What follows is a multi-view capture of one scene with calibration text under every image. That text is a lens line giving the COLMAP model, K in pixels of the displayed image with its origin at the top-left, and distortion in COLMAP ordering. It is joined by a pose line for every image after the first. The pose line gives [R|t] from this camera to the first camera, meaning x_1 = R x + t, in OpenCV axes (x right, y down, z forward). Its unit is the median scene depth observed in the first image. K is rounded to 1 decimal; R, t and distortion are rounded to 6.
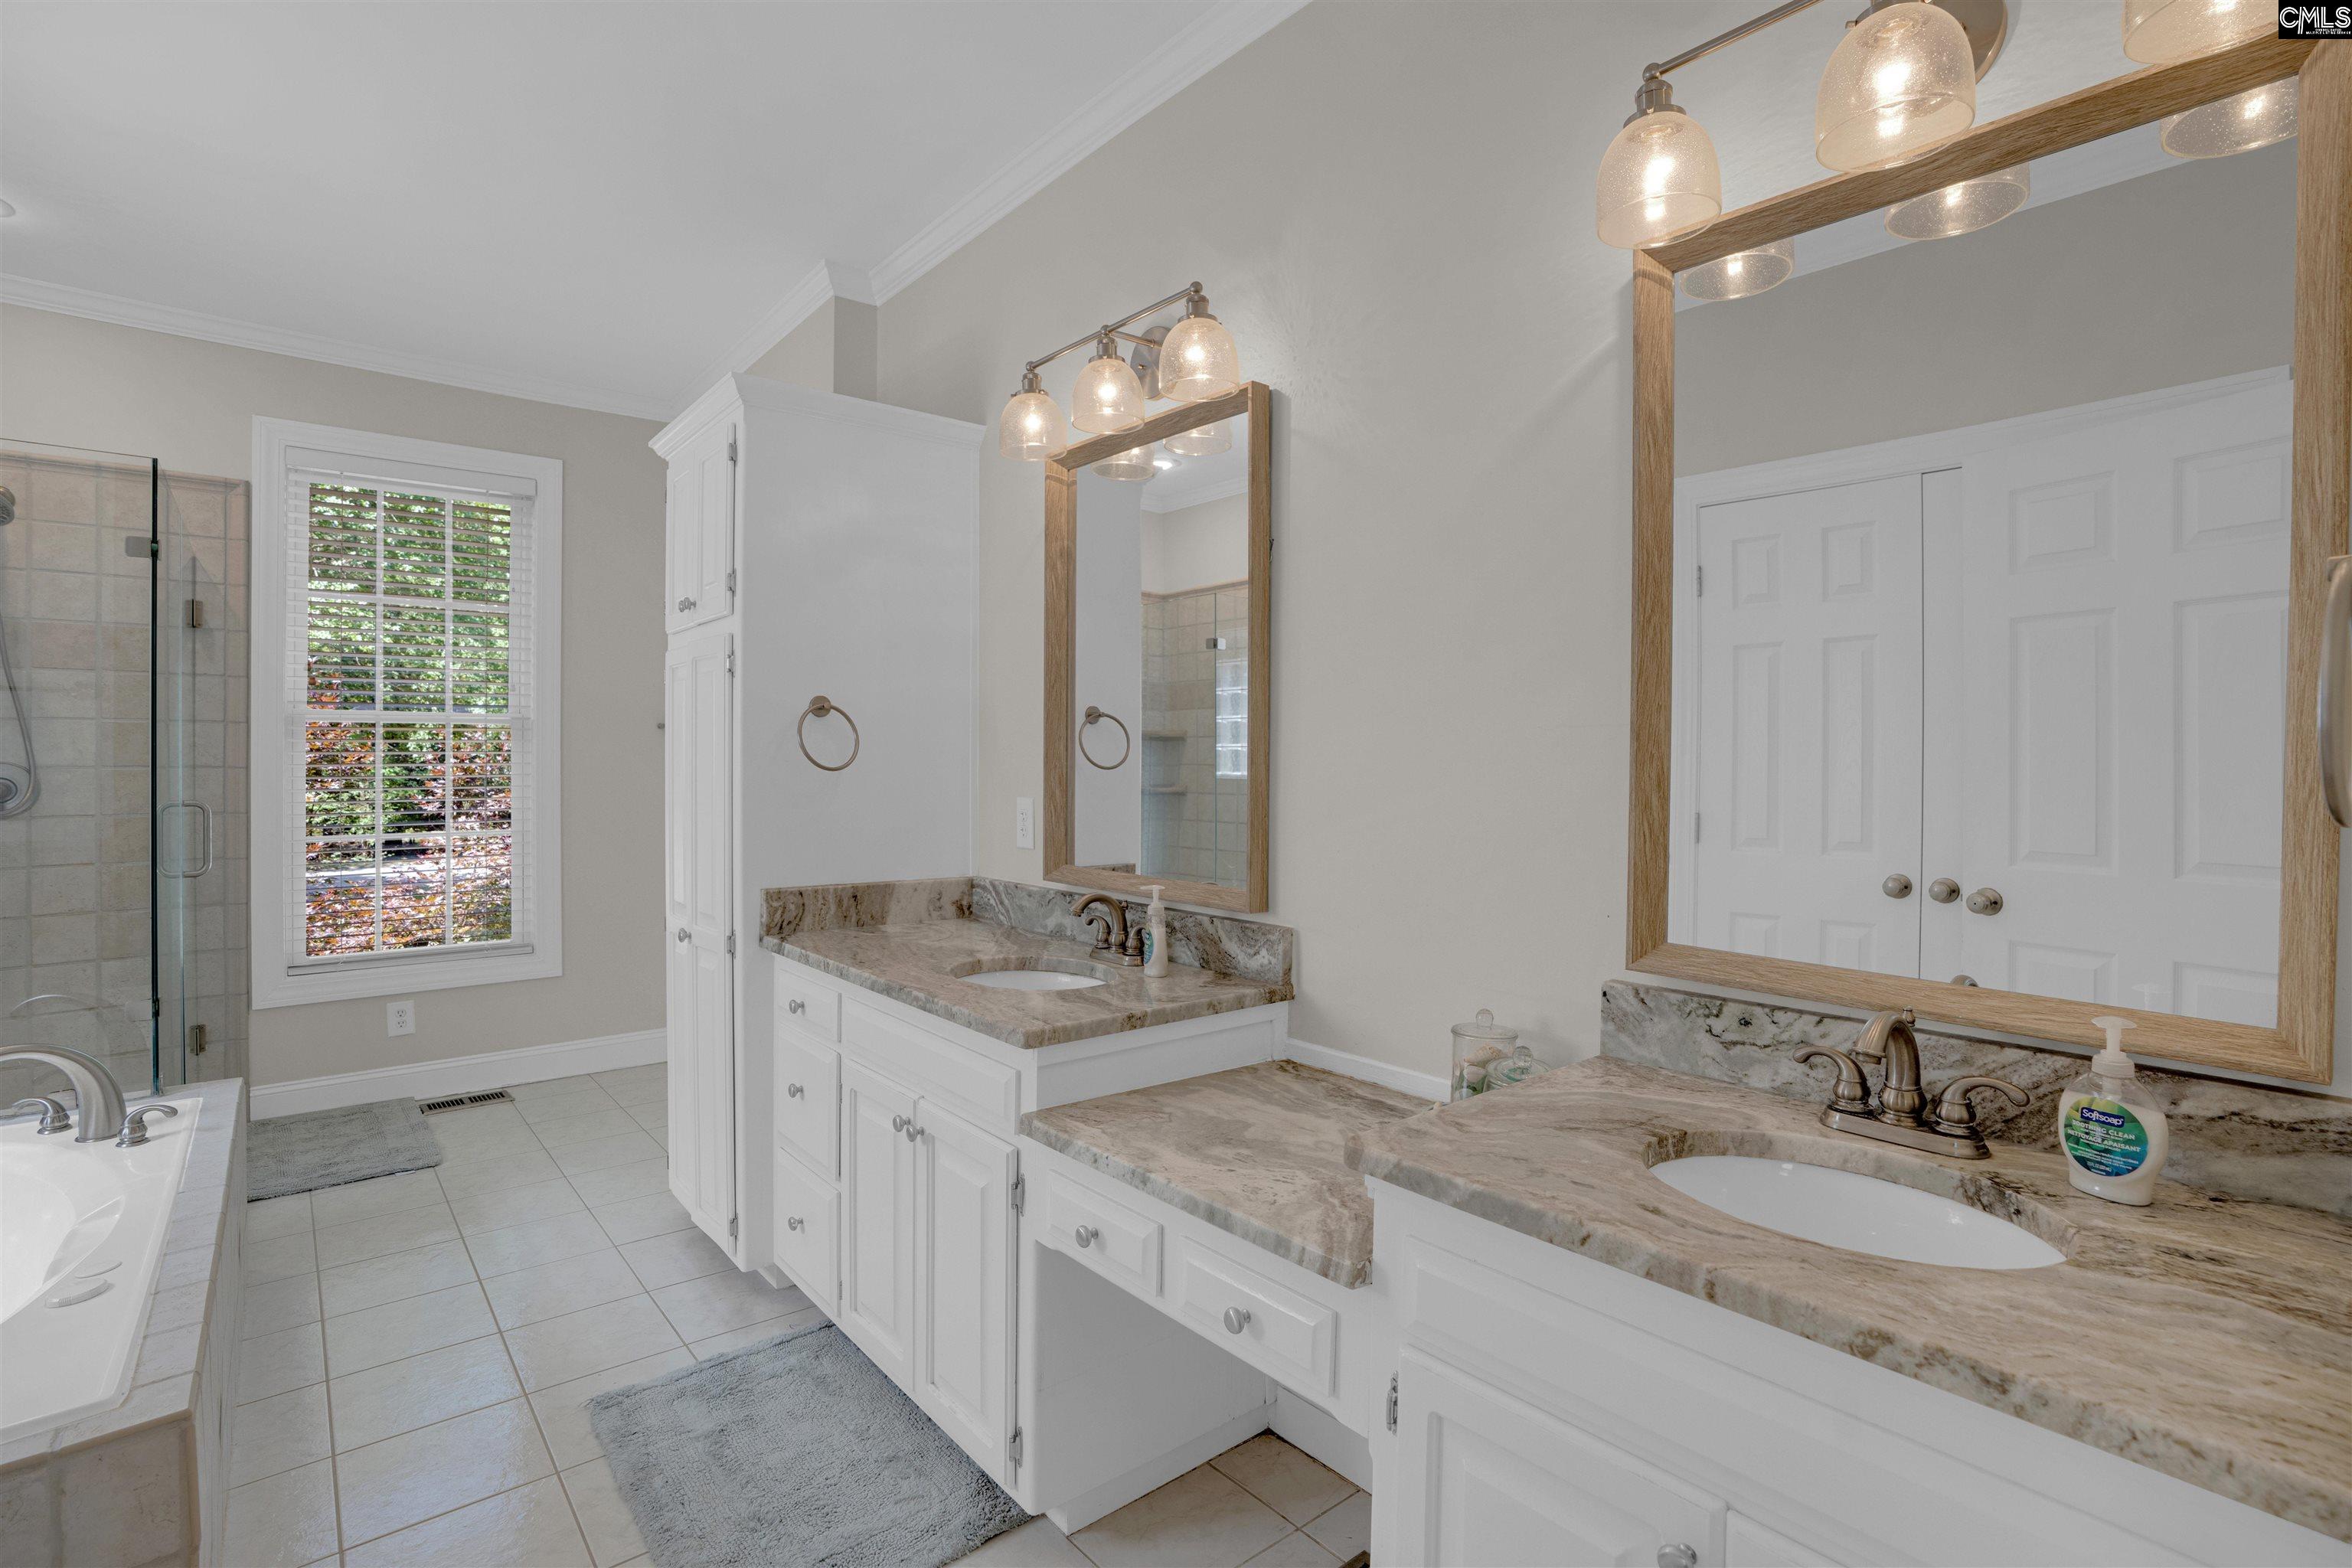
lens RADIAL K [[1092.8, 0, 1177.0], [0, 1092.8, 771.1], [0, 0, 1]] dist [-0.042709, 0.001014]
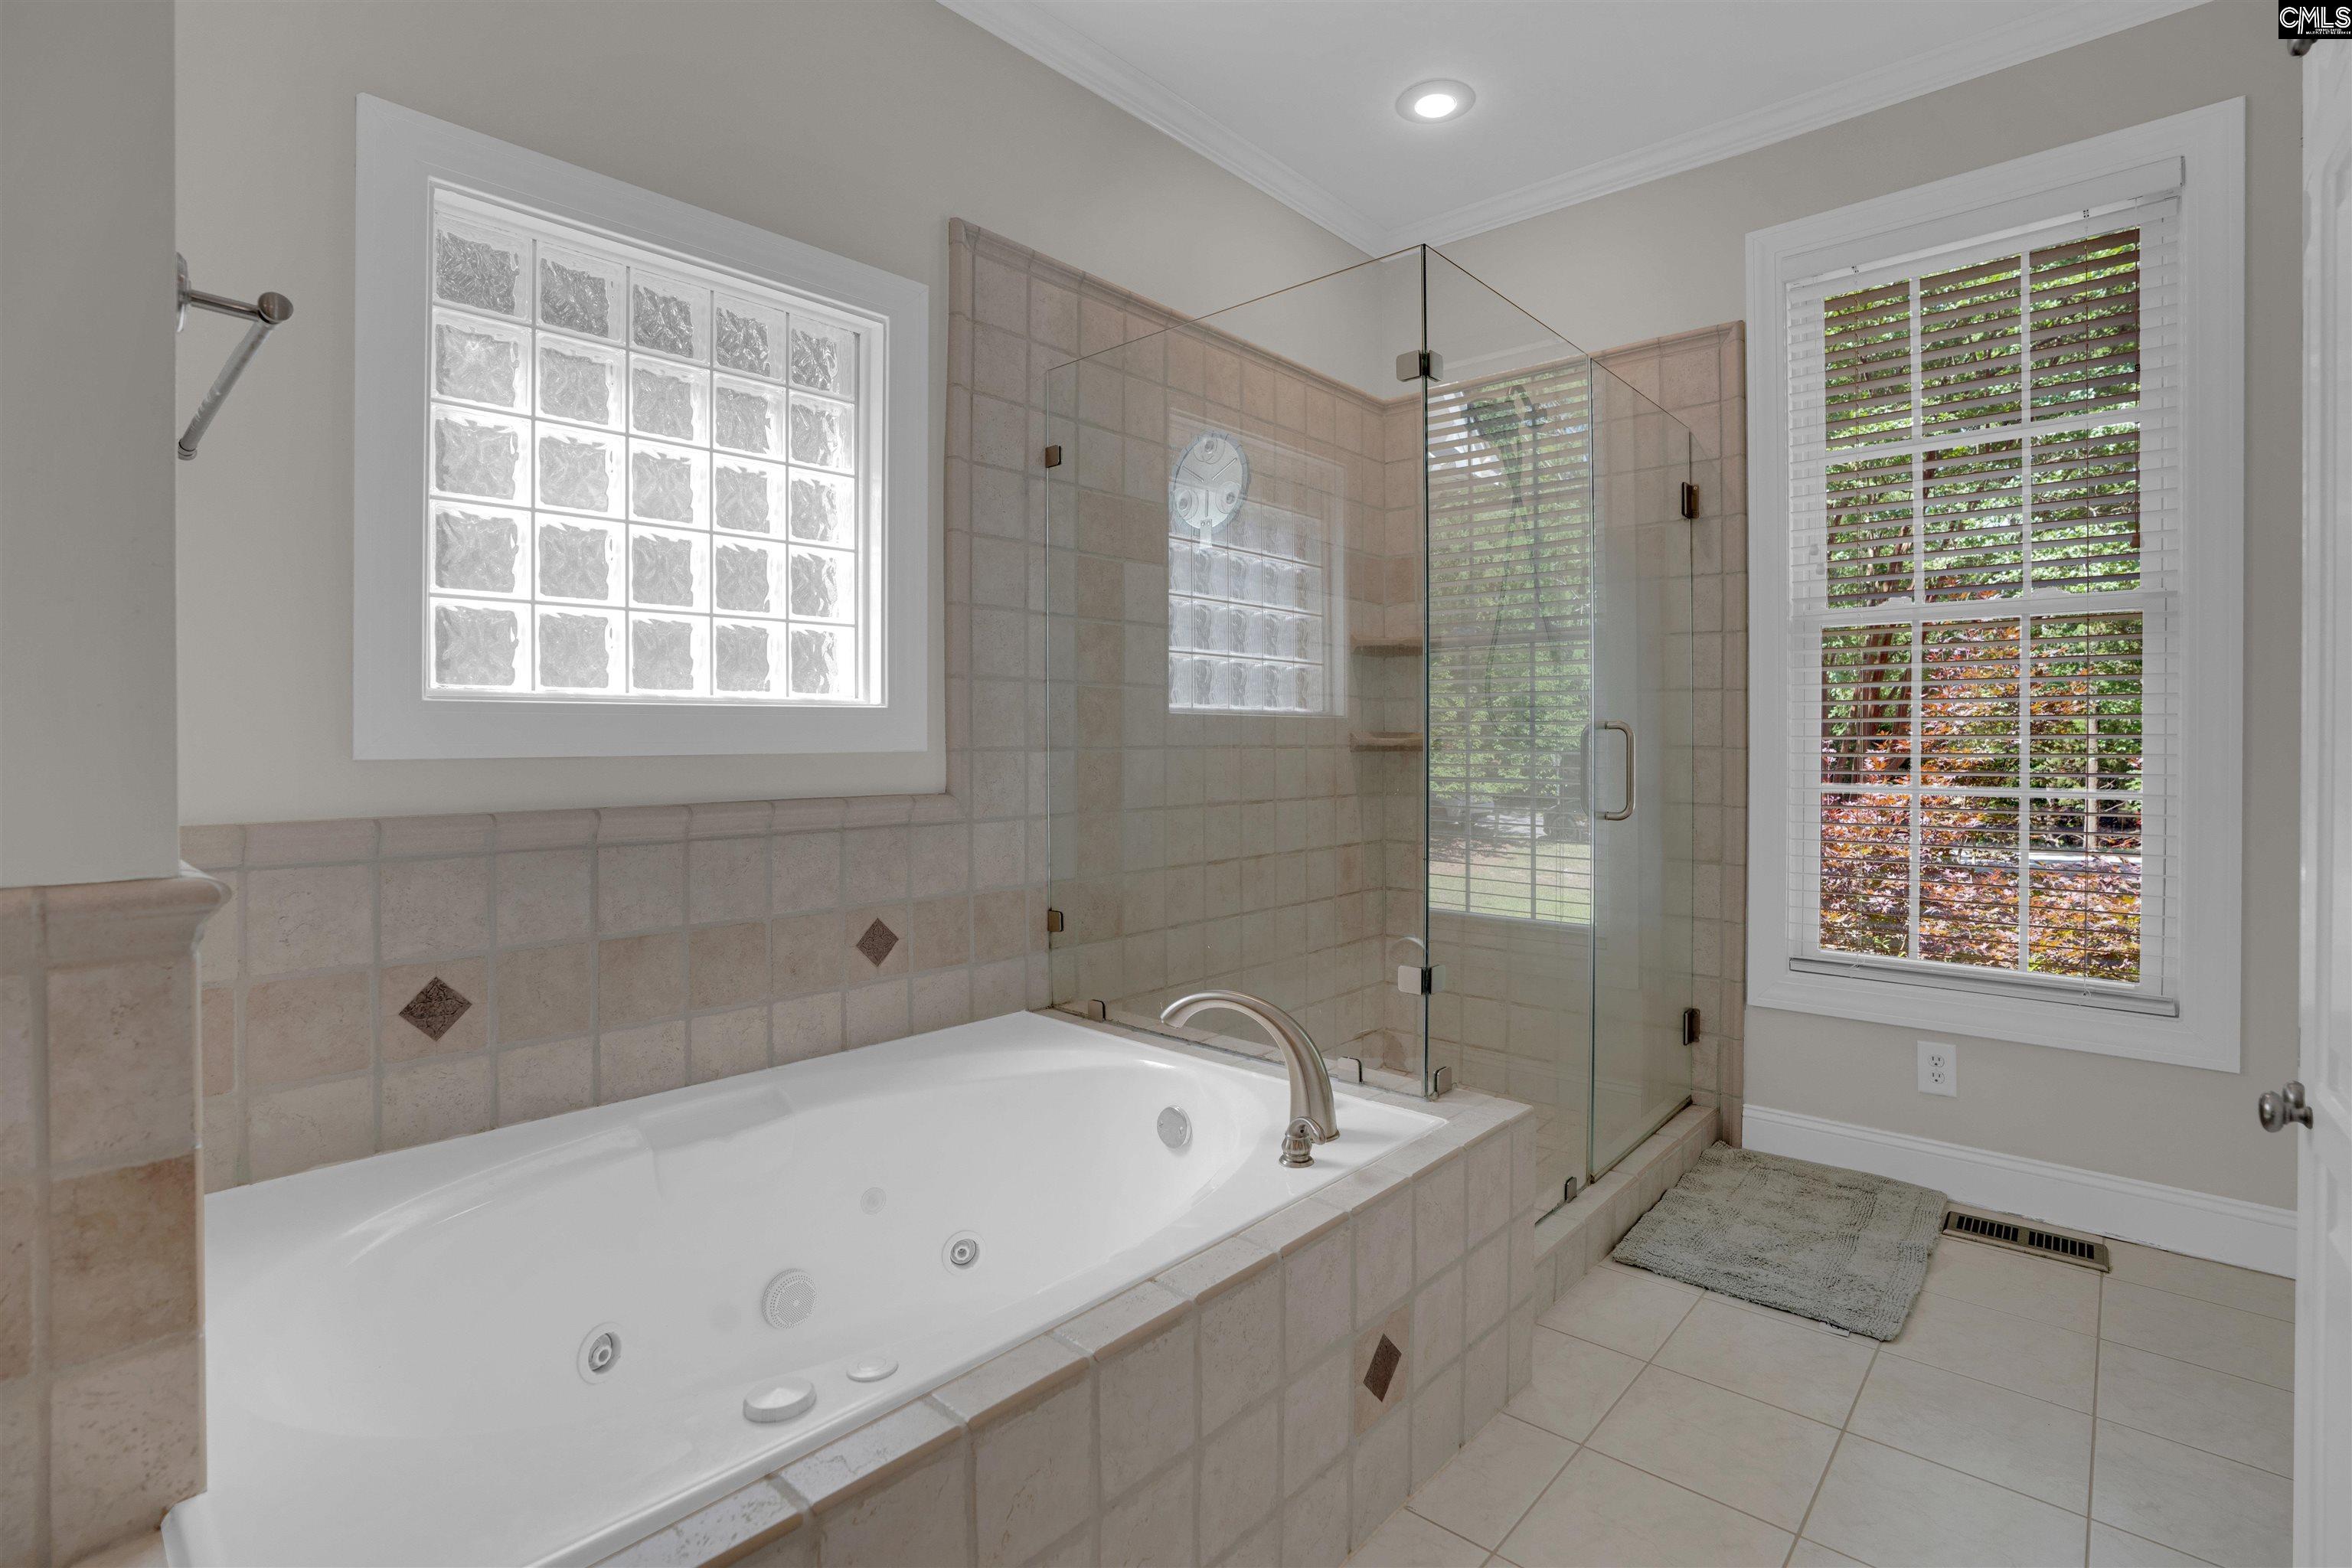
lens RADIAL K [[1092.8, 0, 1170.2], [0, 1092.8, 739.3], [0, 0, 1]] dist [-0.042709, 0.001014]
pose [[0.132363, 0.002017, -0.991199, -0.154607], [-0.011796, 0.999930, 0.000459, 0.037663], [0.991131, 0.011631, 0.132378, 0.482016]]
